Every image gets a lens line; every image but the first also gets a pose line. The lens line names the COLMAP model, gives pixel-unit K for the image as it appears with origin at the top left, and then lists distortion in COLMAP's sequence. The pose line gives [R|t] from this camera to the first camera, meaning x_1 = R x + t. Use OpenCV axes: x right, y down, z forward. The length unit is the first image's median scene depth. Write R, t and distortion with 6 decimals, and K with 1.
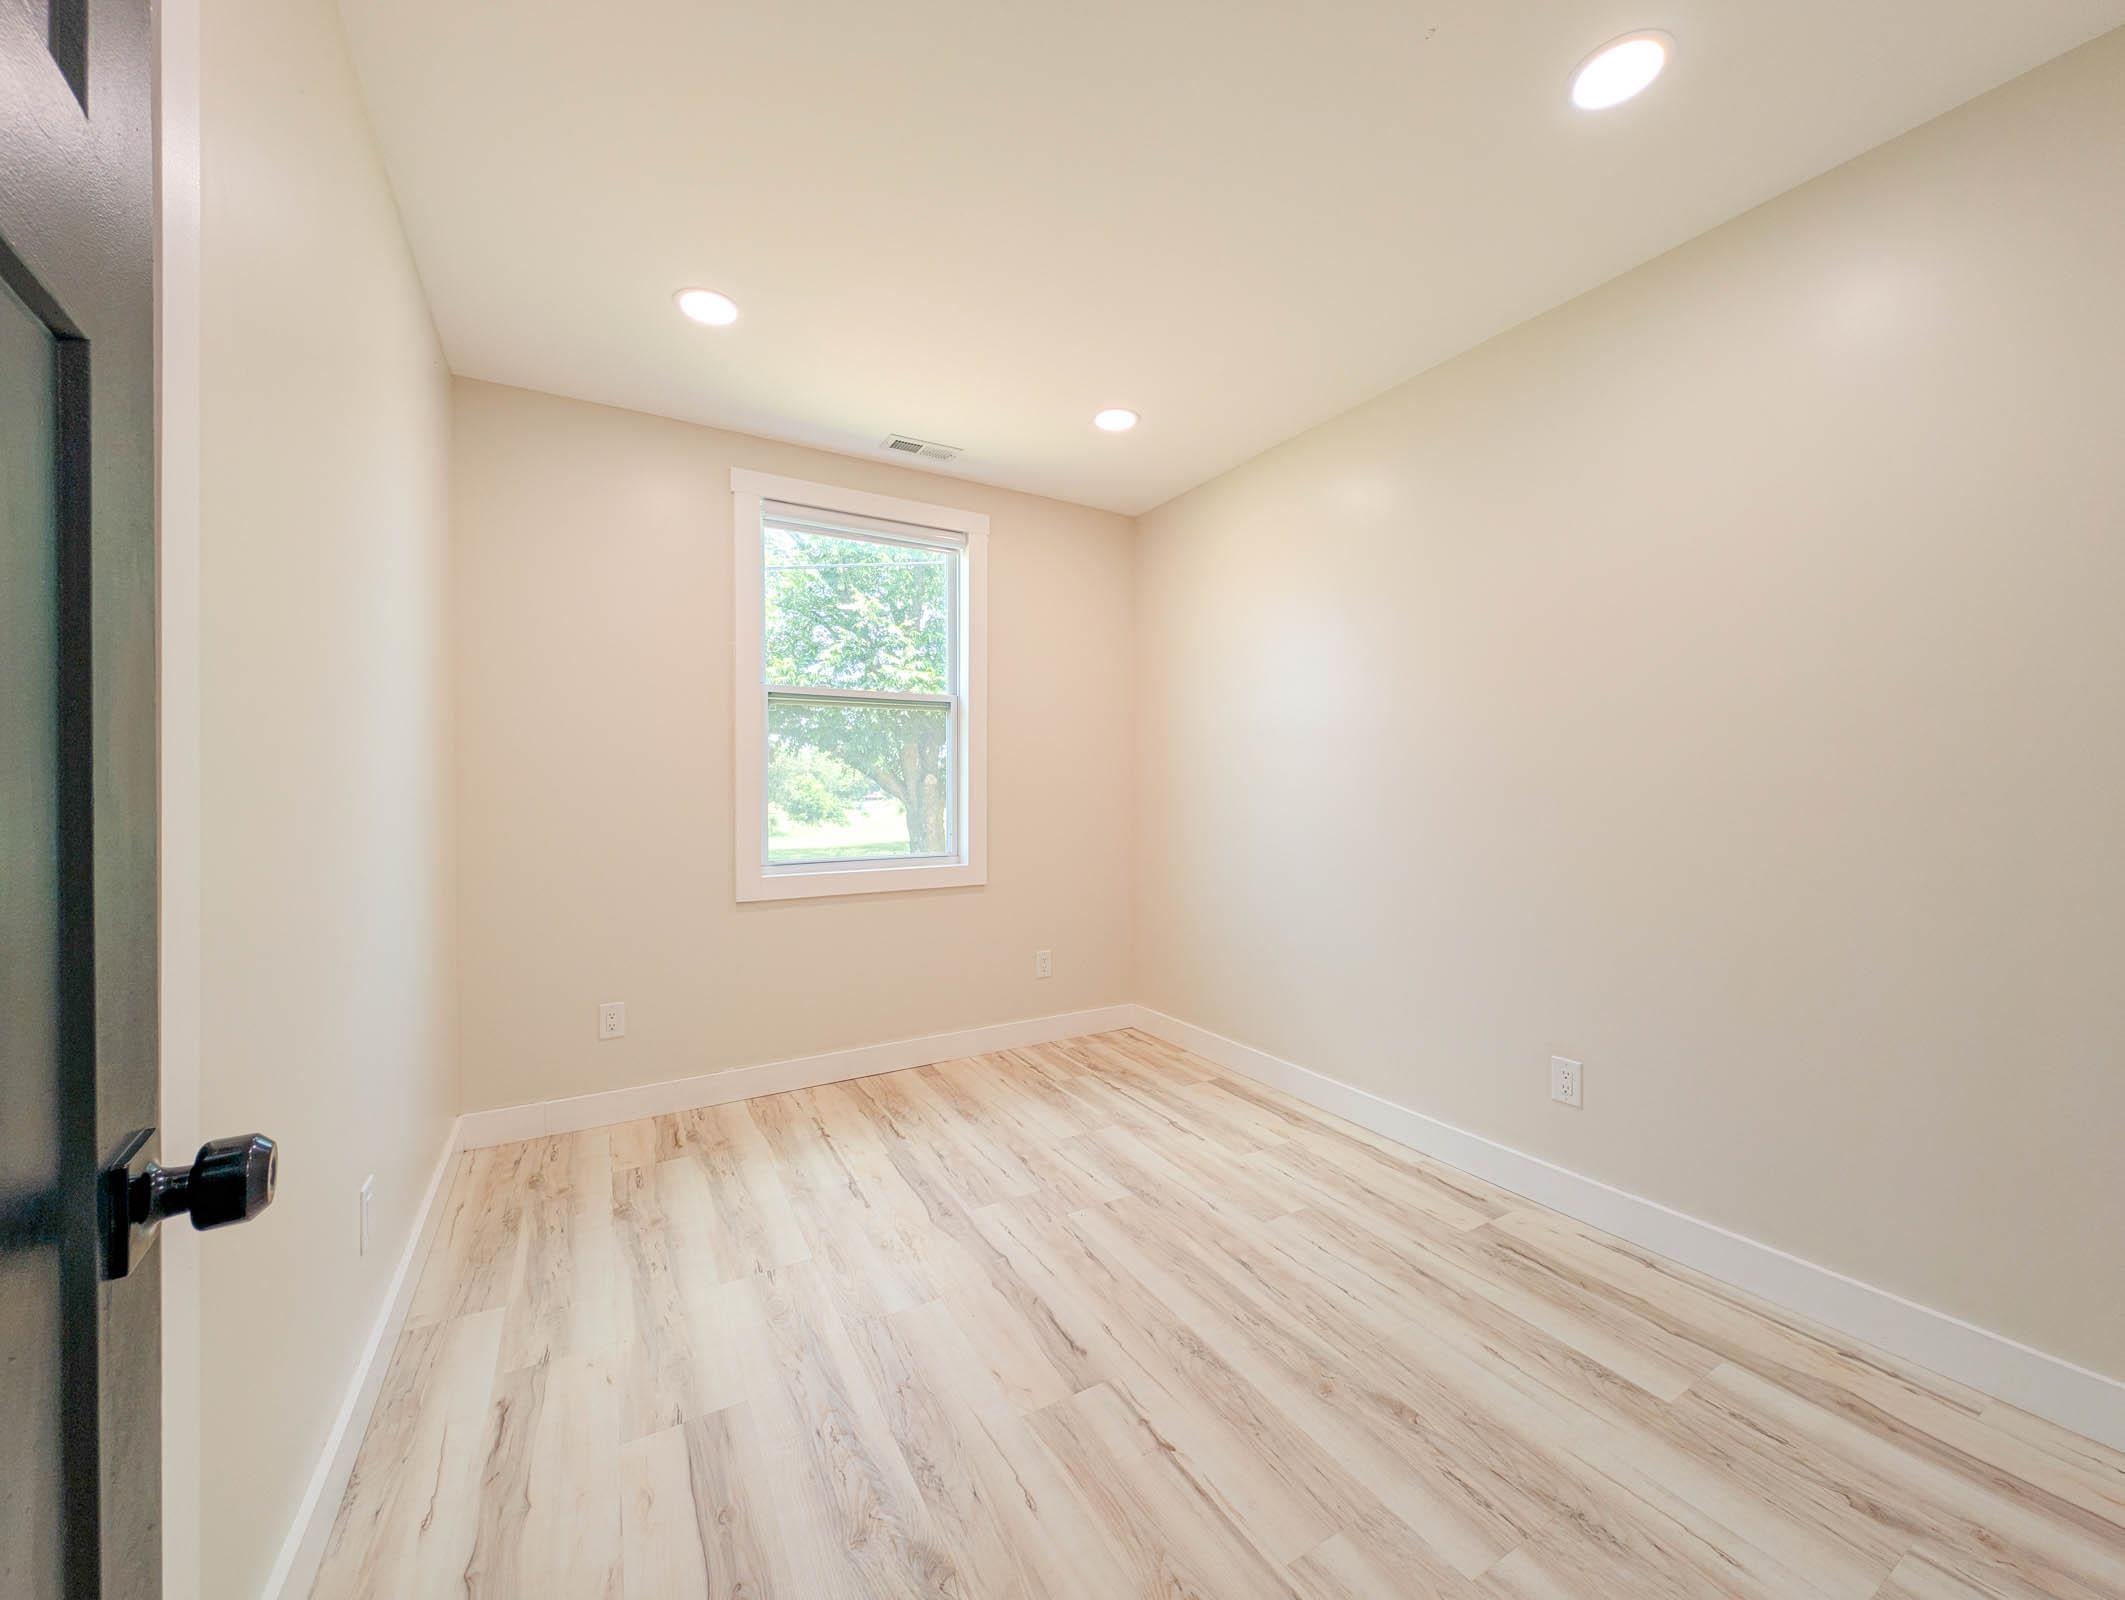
lens RADIAL K [[811.2, 0, 1061.3], [0, 811.2, 789.9], [0, 0, 1]] dist [0.007450, -0.002963]
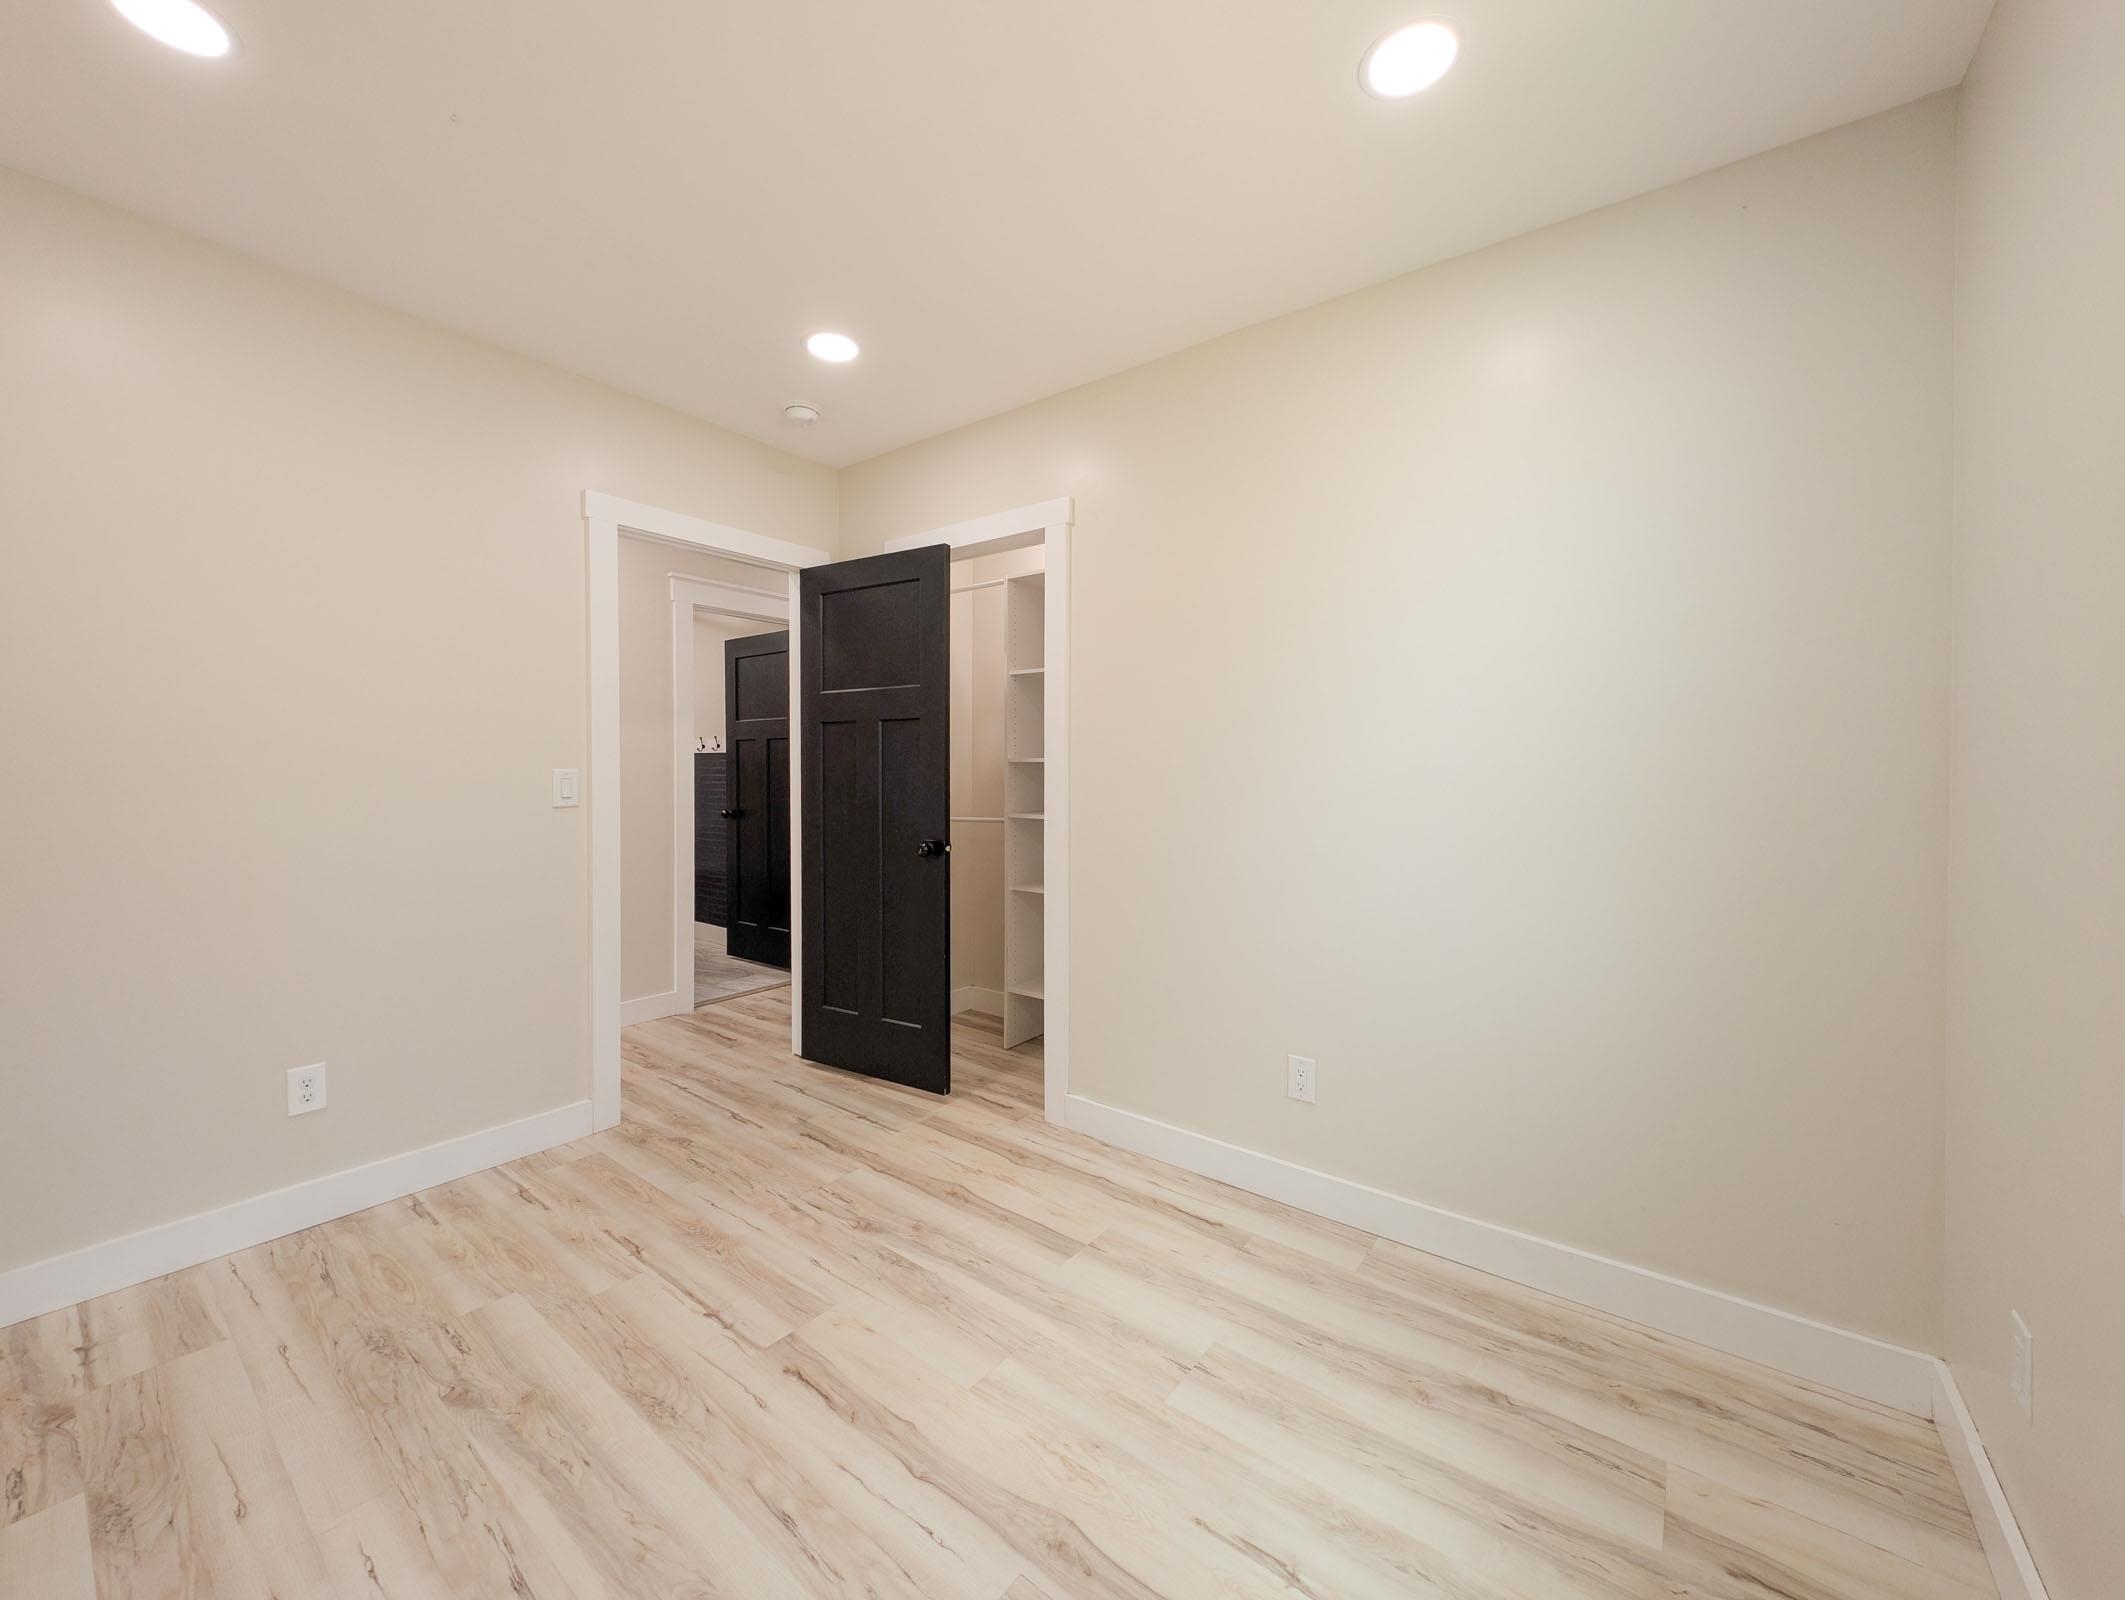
lens RADIAL K [[811.2, 0, 1056.1], [0, 811.2, 790.9], [0, 0, 1]] dist [0.007450, -0.002963]
pose [[-0.920836, 0.007561, -0.389877, 0.102346], [-0.003923, 0.999582, 0.028652, -0.032083], [0.389930, 0.027914, -0.920421, 1.951230]]
